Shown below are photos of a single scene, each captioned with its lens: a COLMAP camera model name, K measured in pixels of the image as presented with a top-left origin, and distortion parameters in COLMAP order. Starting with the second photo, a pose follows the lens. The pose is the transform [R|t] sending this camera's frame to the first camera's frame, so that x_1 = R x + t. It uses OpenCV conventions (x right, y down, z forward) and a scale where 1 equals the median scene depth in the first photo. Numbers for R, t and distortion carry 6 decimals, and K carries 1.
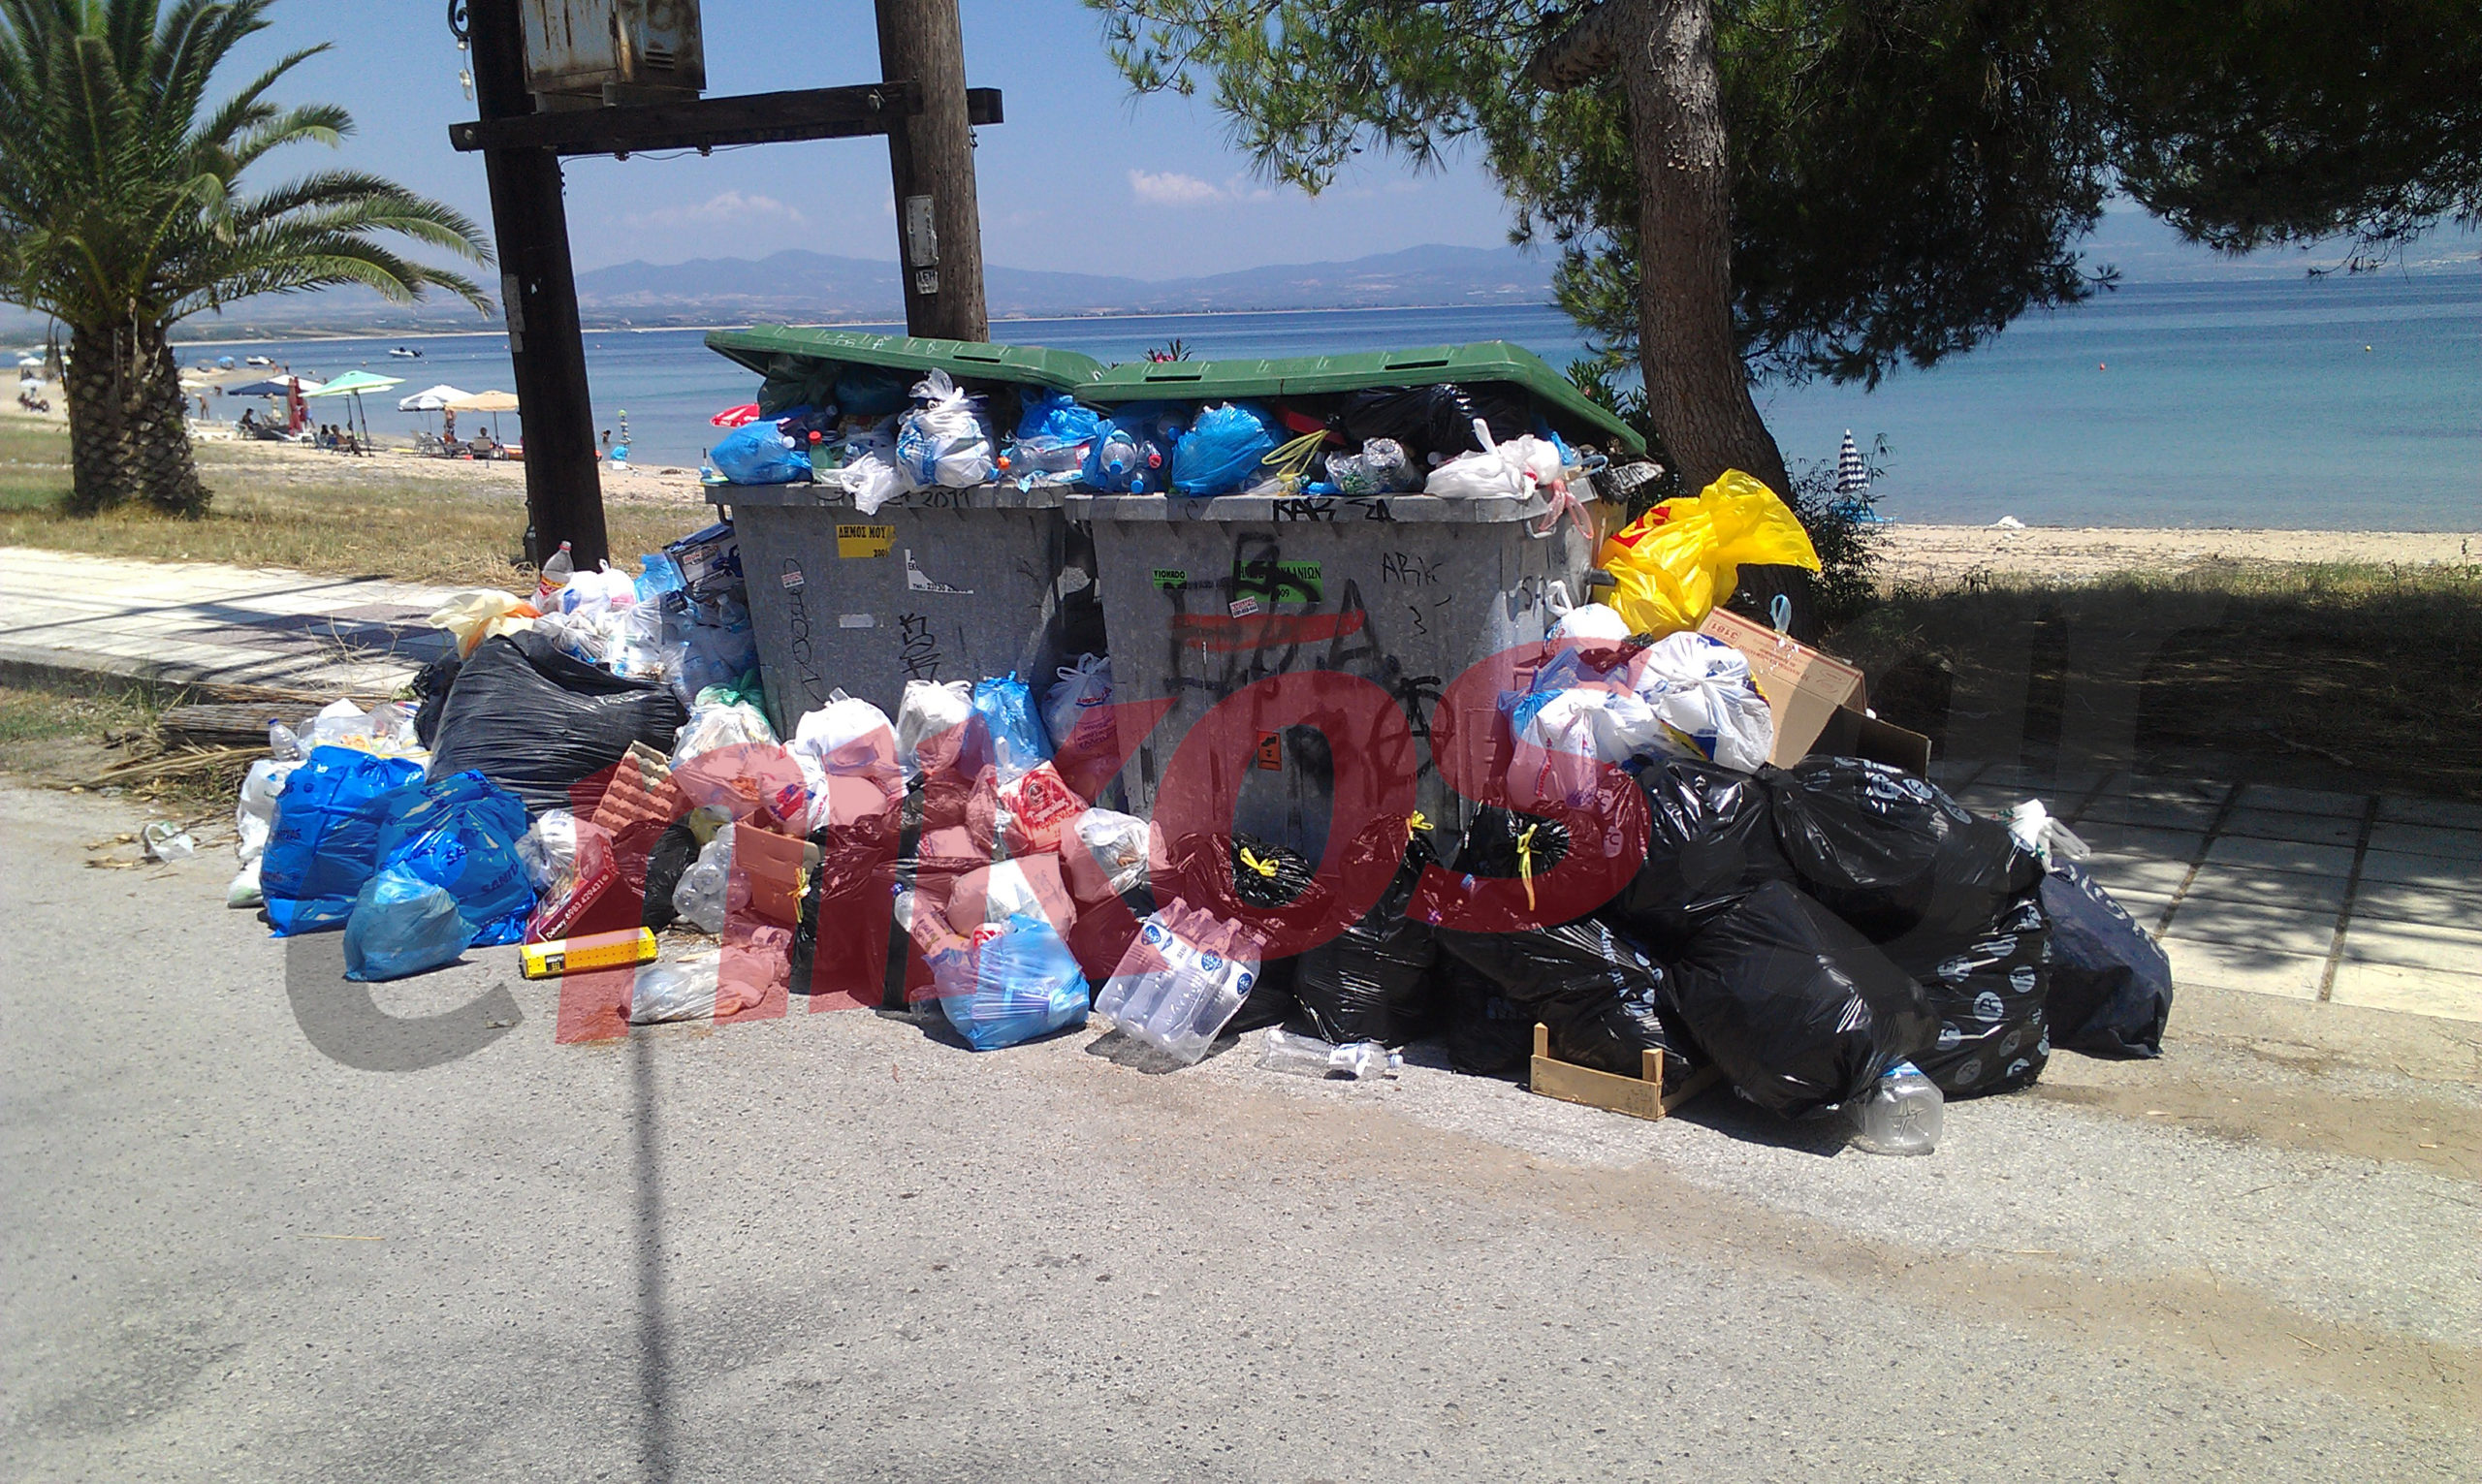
lens RADIAL K [[1979.5, 0, 1241.5], [0, 1979.5, 734.7], [0, 0, 1]] dist [0.039393, -0.043661]
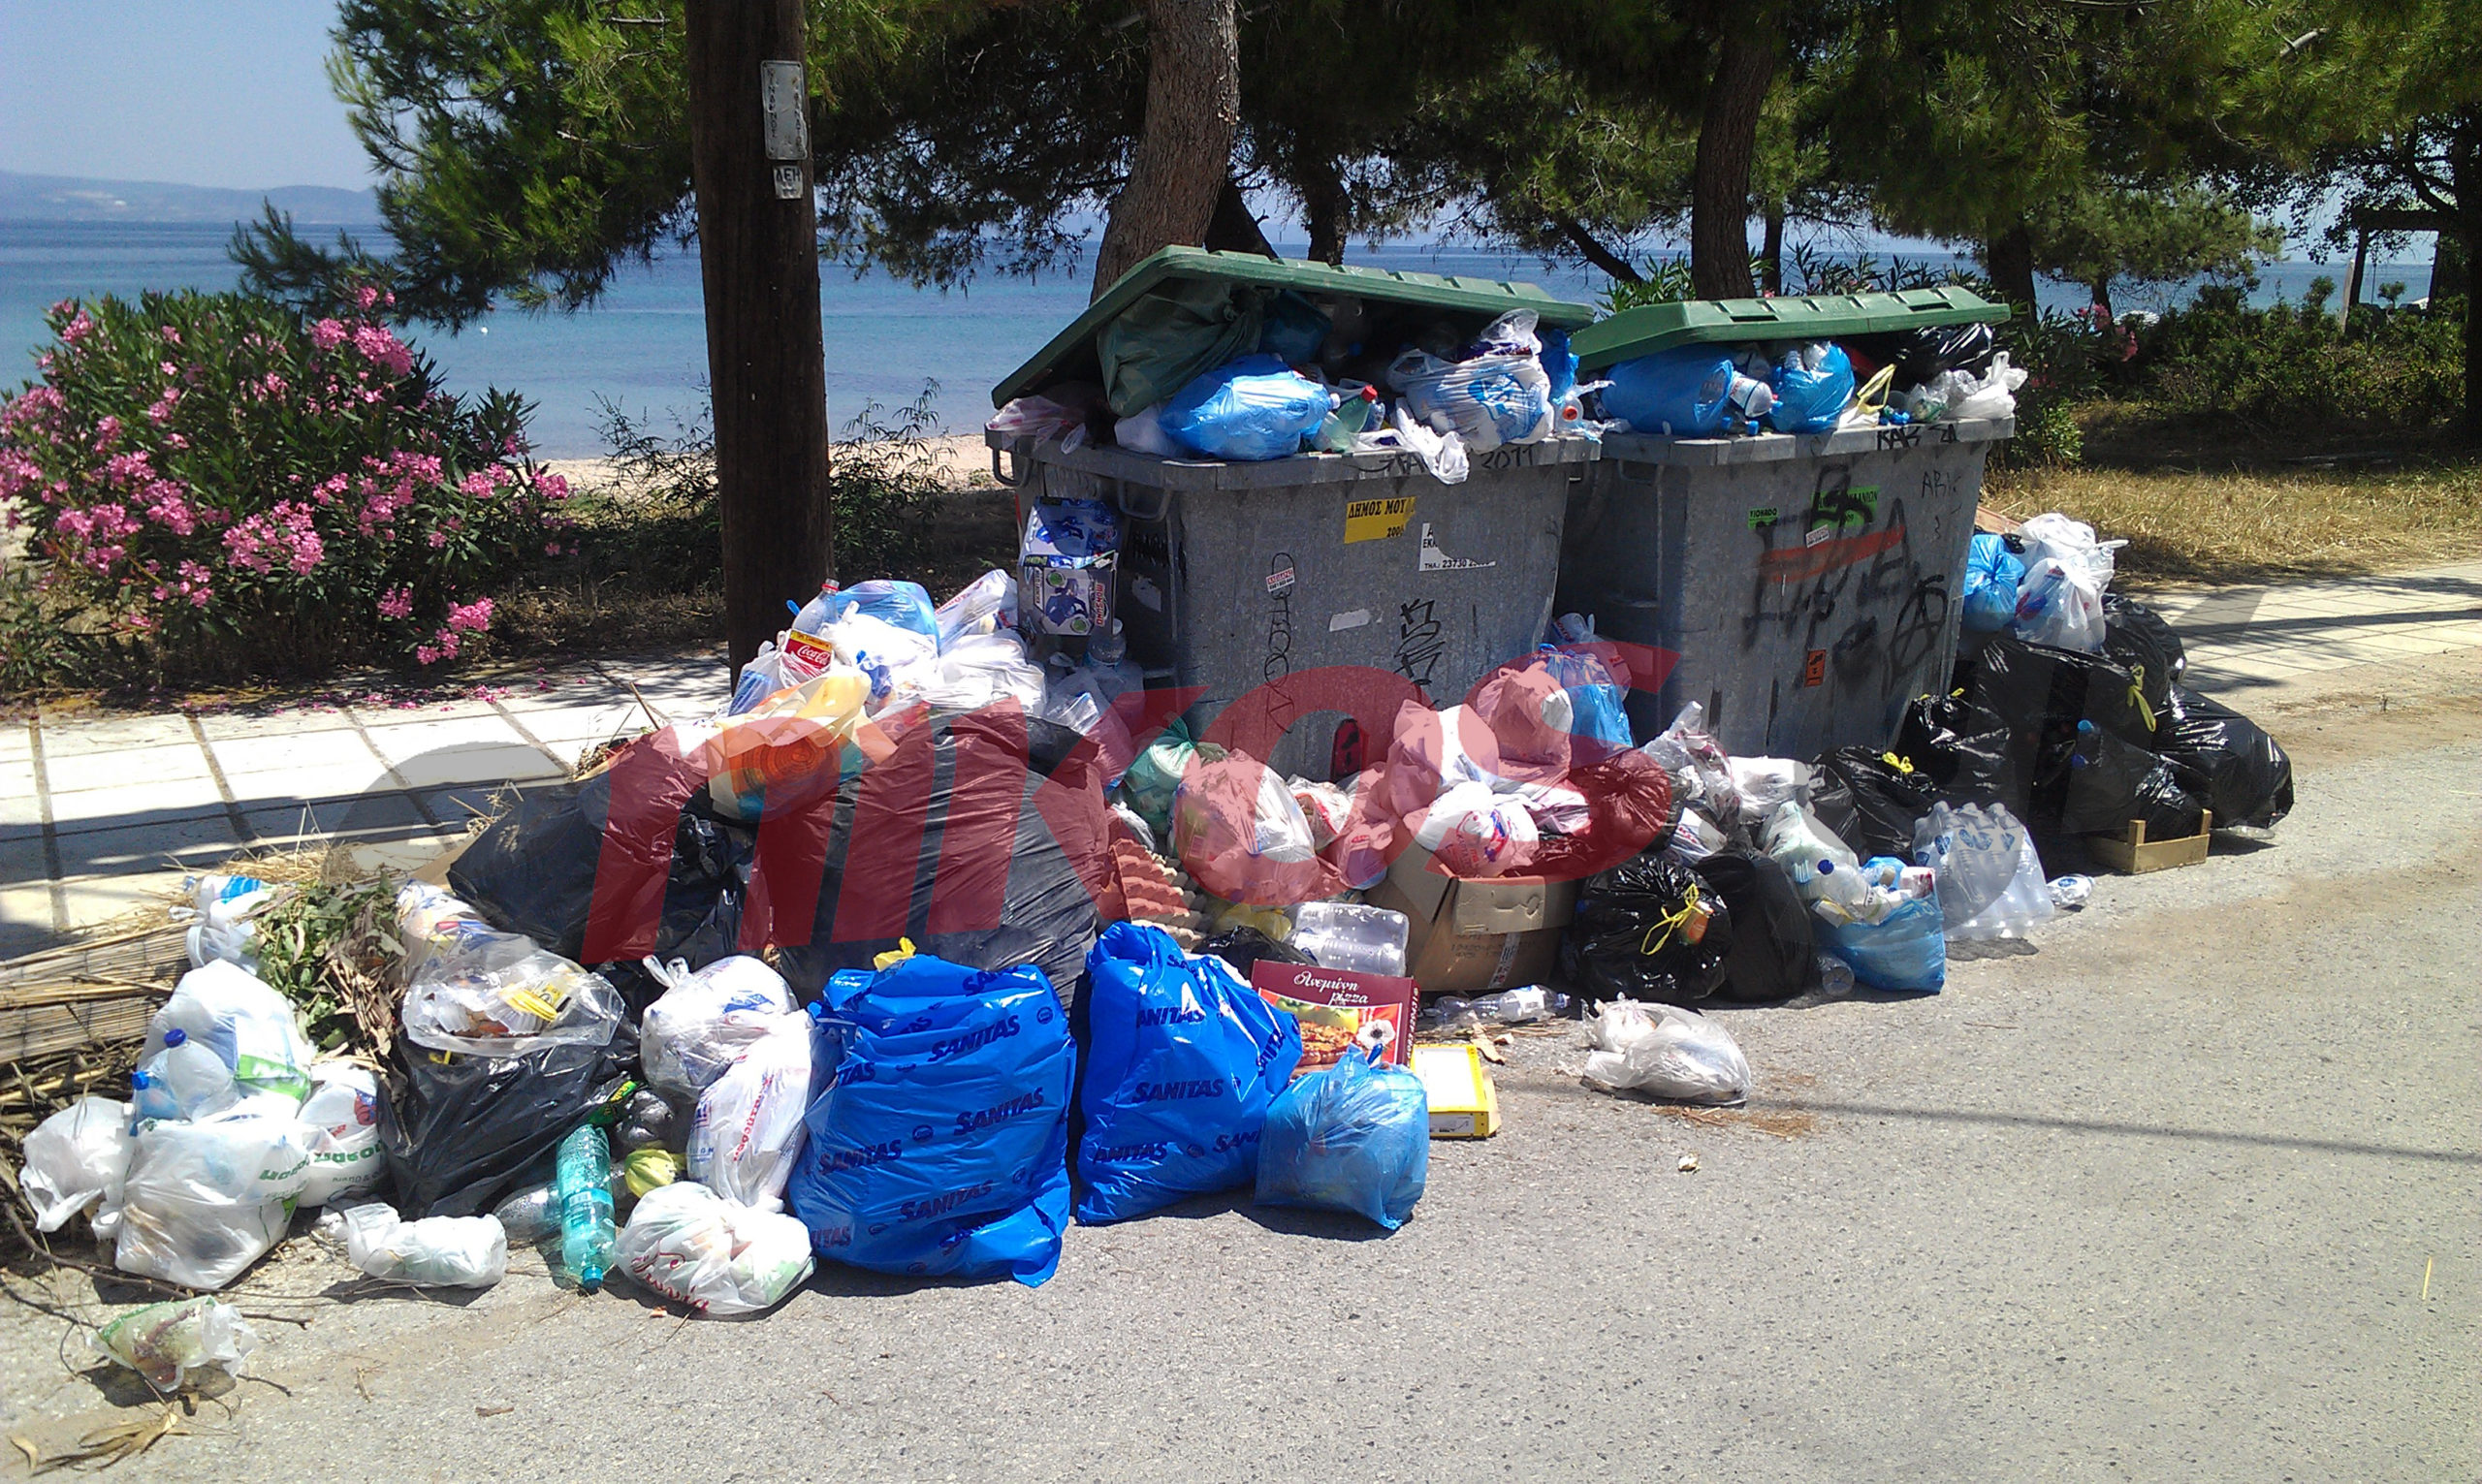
lens RADIAL K [[1979.5, 0, 1241.3], [0, 1979.5, 751.3], [0, 0, 1]] dist [0.039393, -0.043661]
pose [[0.472301, -0.188711, 0.861000, -1.083014], [0.152217, 0.979599, 0.131207, -0.138217], [-0.868195, 0.069089, 0.491390, 0.755473]]
